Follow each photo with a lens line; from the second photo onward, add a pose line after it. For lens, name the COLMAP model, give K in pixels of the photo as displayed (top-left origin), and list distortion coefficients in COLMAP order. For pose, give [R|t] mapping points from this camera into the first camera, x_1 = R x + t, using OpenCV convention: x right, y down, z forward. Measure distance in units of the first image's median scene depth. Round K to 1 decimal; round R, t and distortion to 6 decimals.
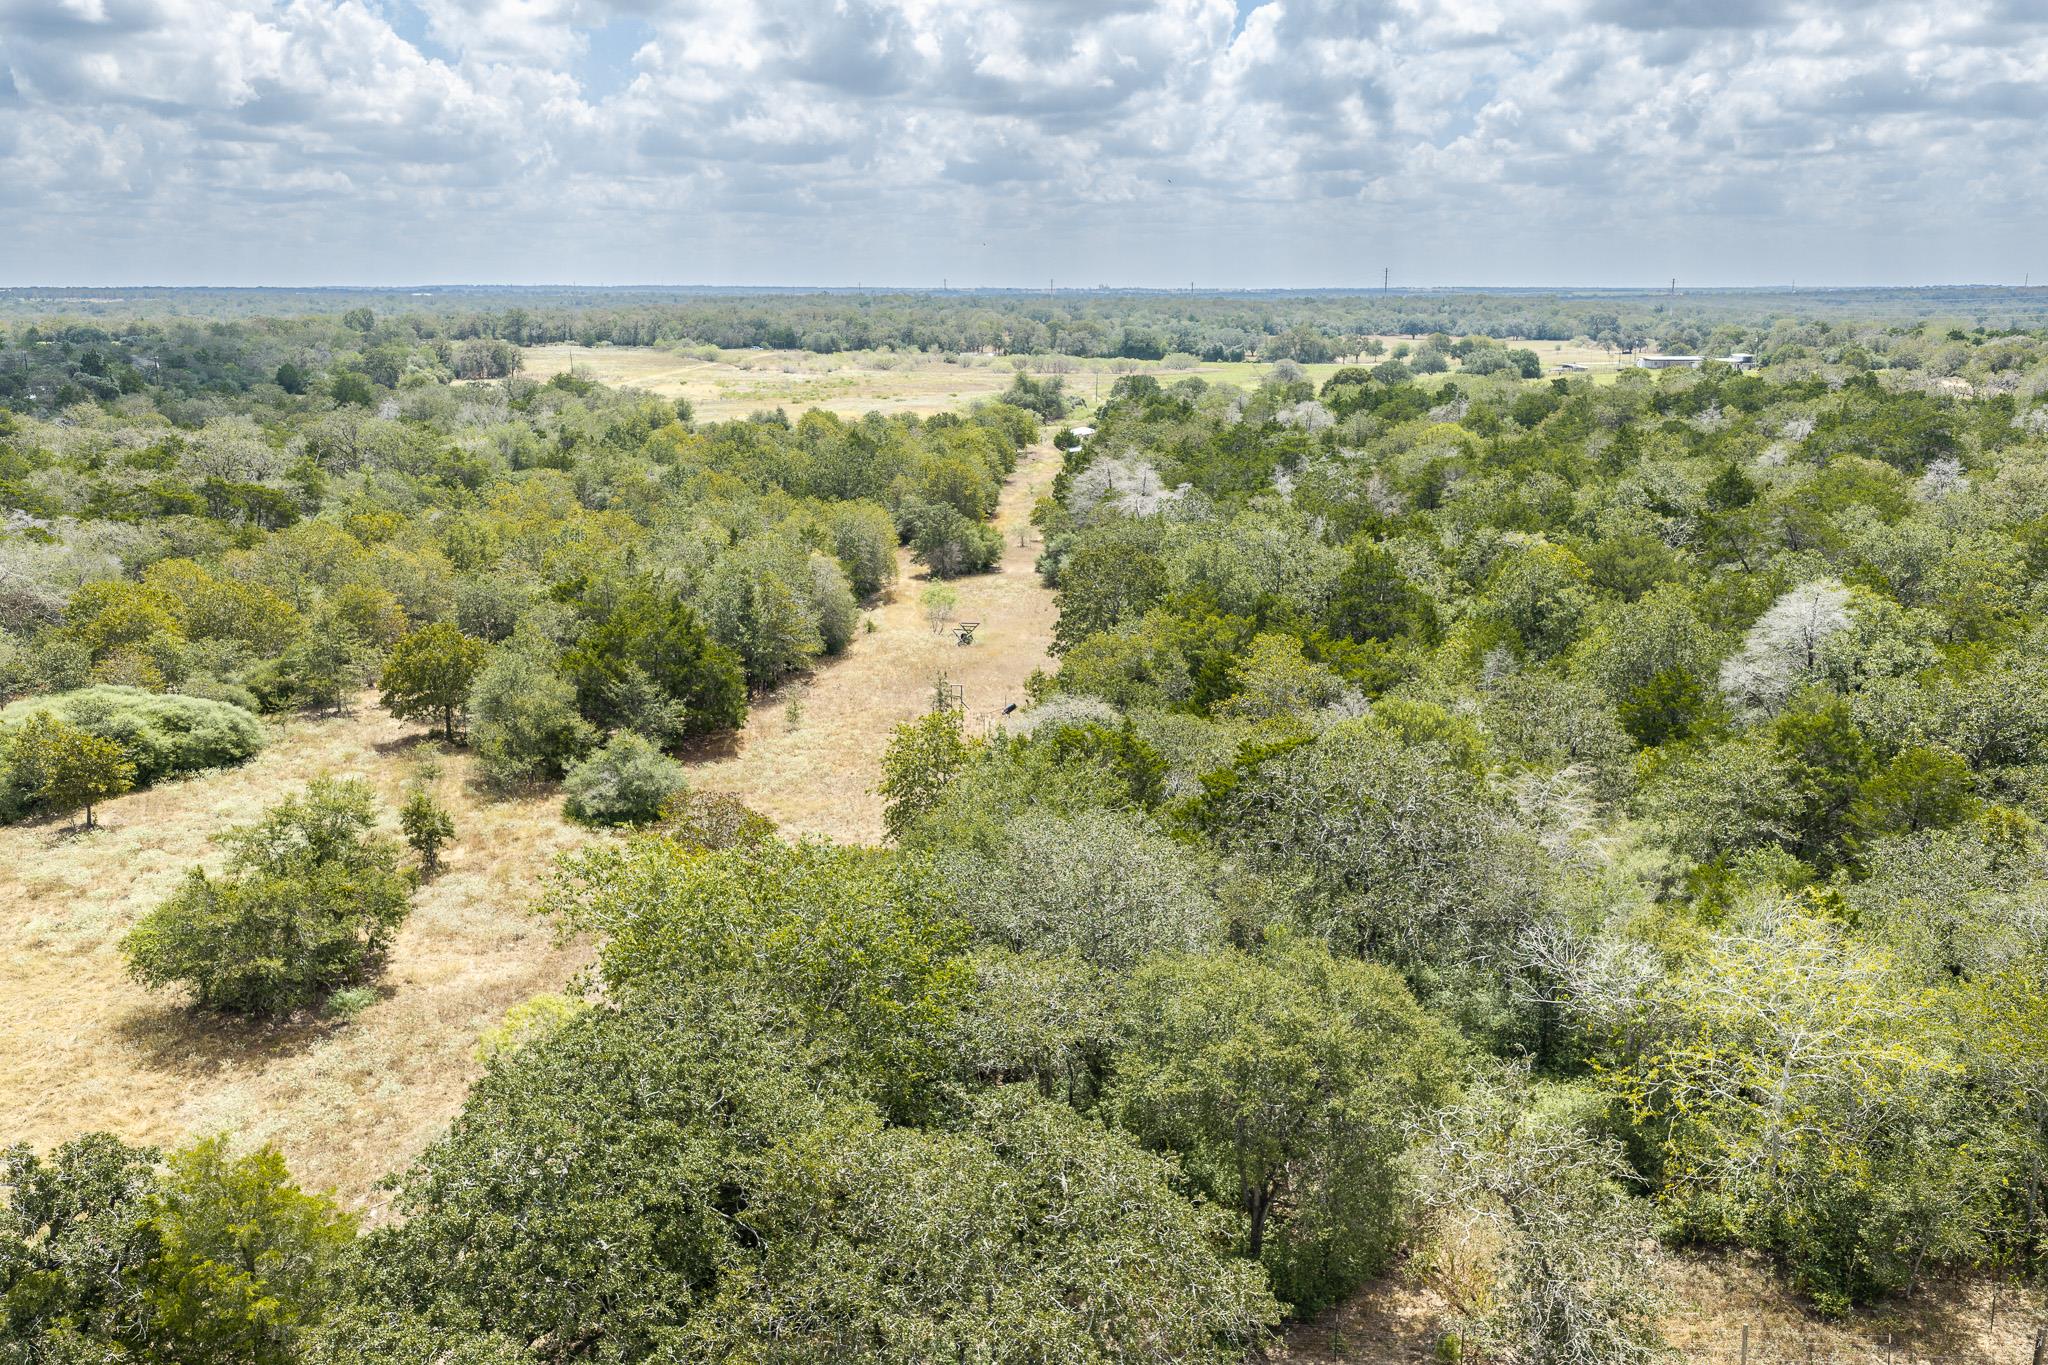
lens RADIAL K [[1699.4, 0, 1020.9], [0, 1699.4, 696.1], [0, 0, 1]] dist [0.029896, 0.007681]
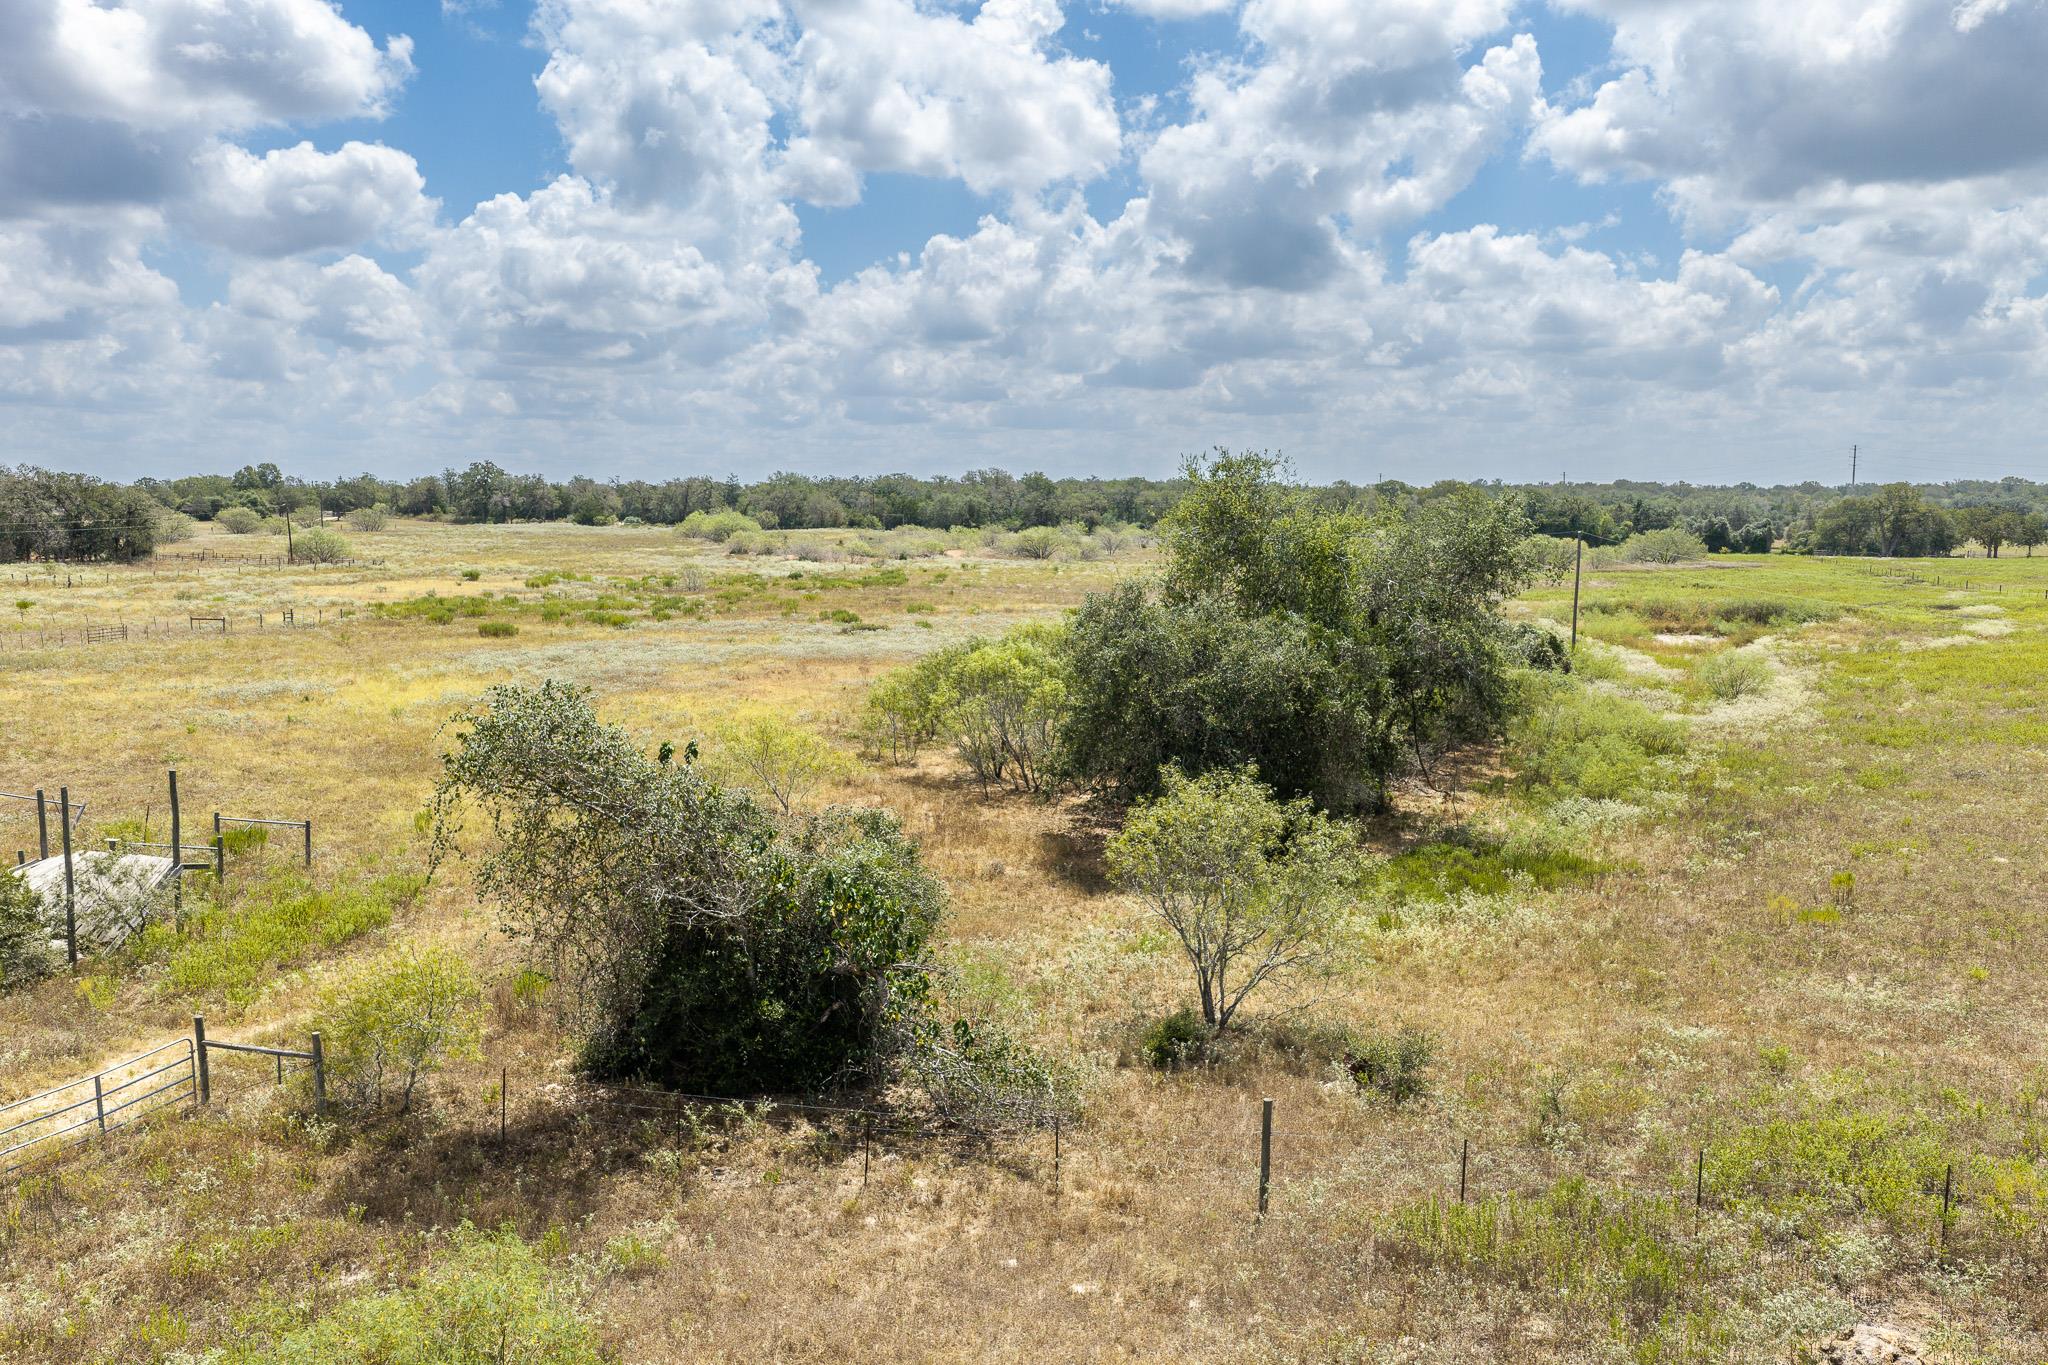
lens RADIAL K [[1701.7, 0, 1020.4], [0, 1701.7, 694.7], [0, 0, 1]] dist [0.035848, -0.008344]
pose [[0.982521, 0.021002, -0.184963, 0.006995], [-0.043777, 0.991817, -0.119928, -0.105539], [0.180931, 0.125929, 0.975400, 0.591054]]
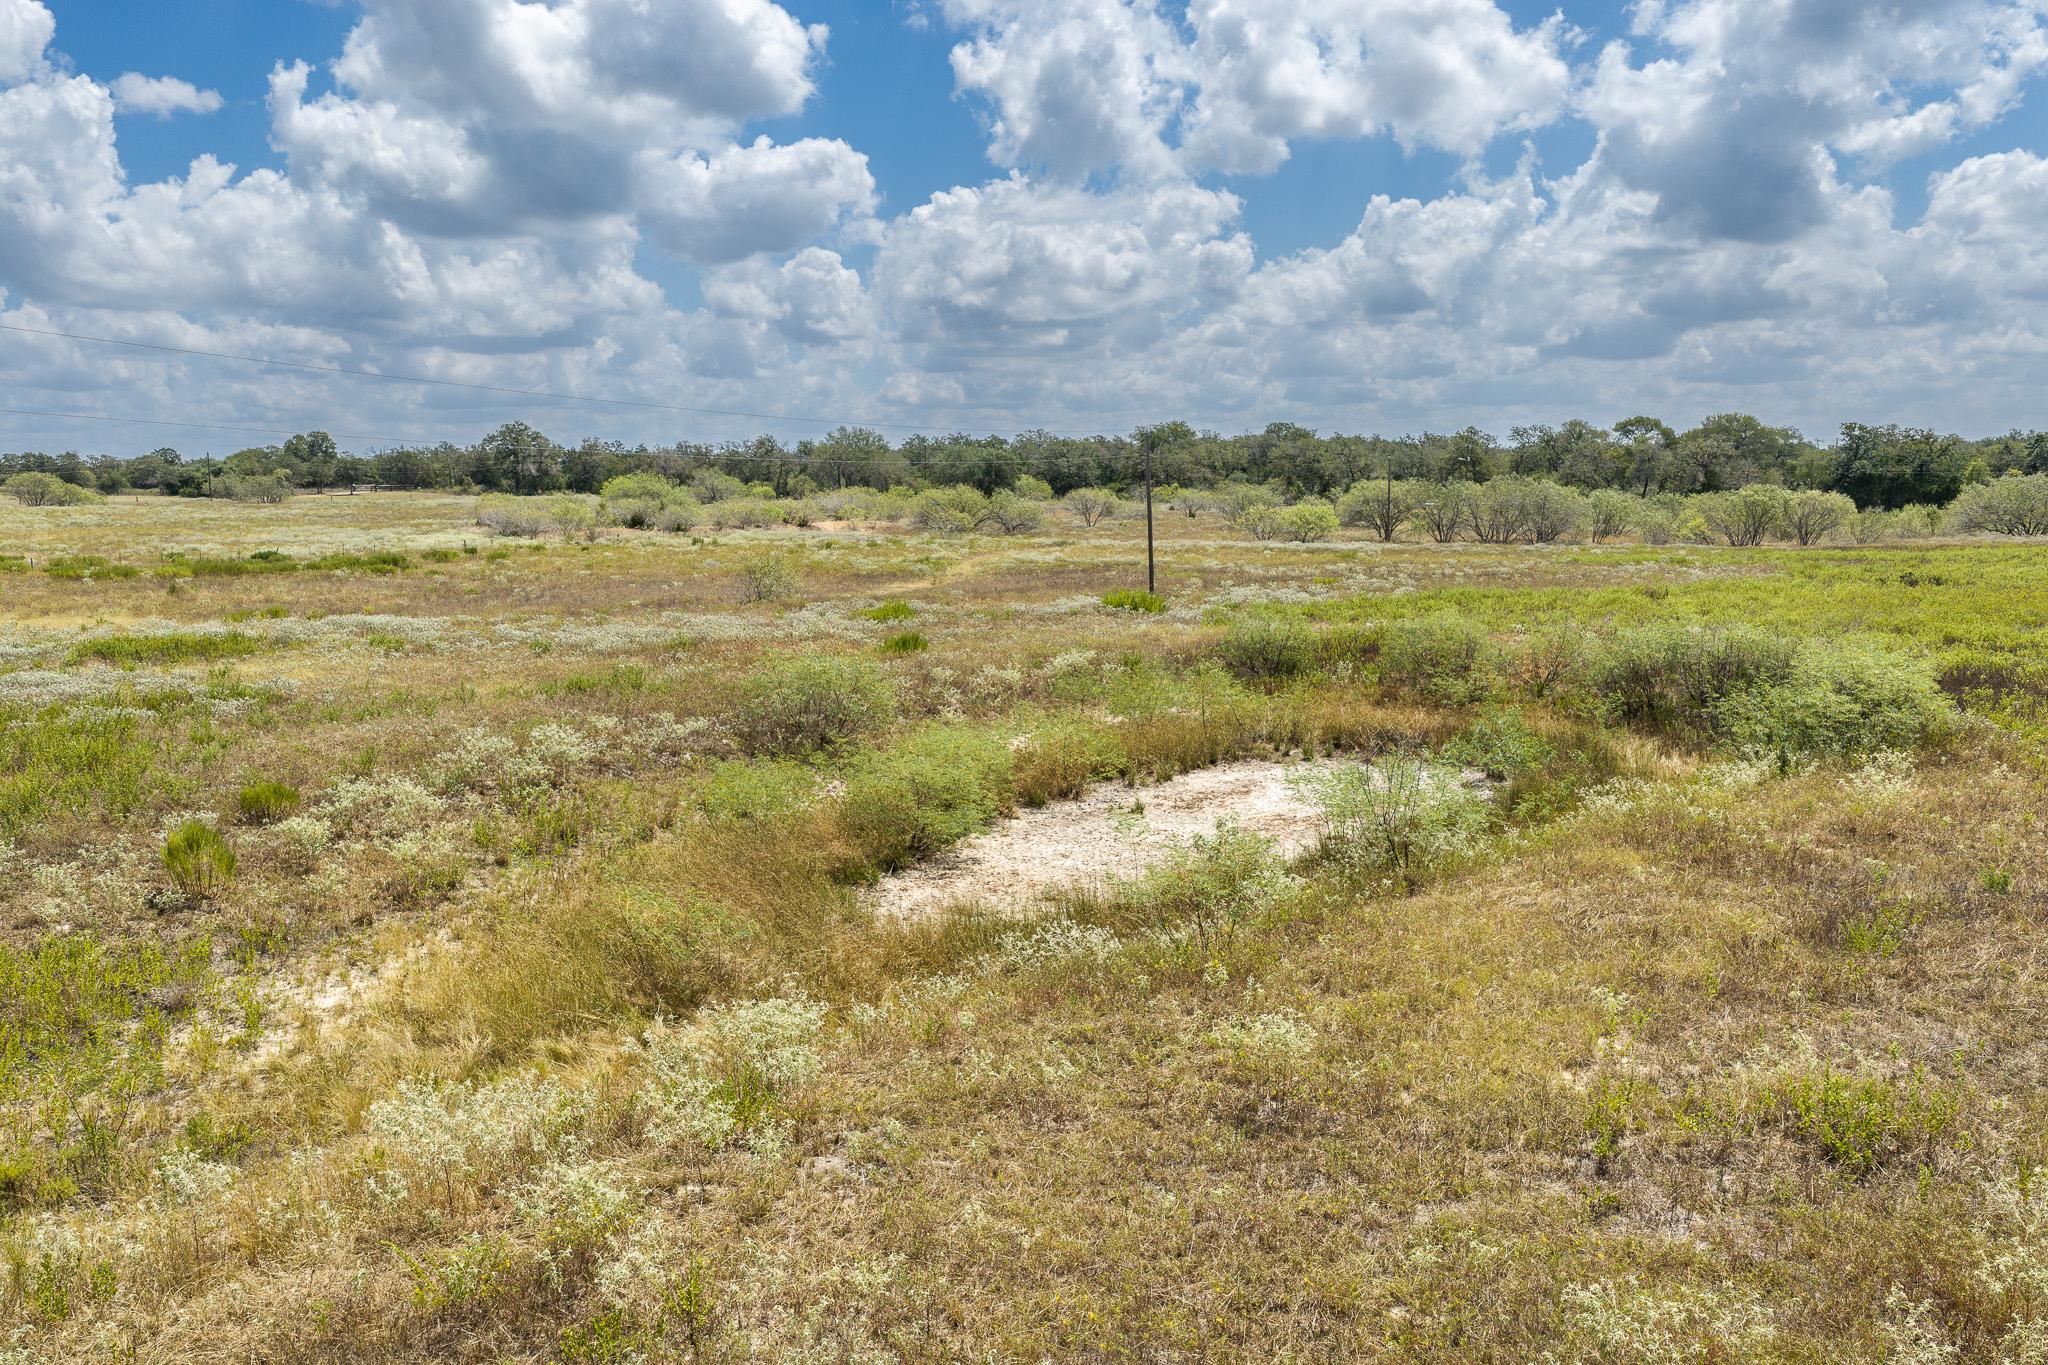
lens RADIAL K [[1701.7, 0, 1020.4], [0, 1701.7, 694.7], [0, 0, 1]] dist [0.035848, -0.008344]
pose [[0.901904, 0.042157, -0.429874, 0.079757], [-0.090496, 0.991580, -0.092624, -0.148254], [0.422350, 0.122440, 0.898126, 0.805507]]
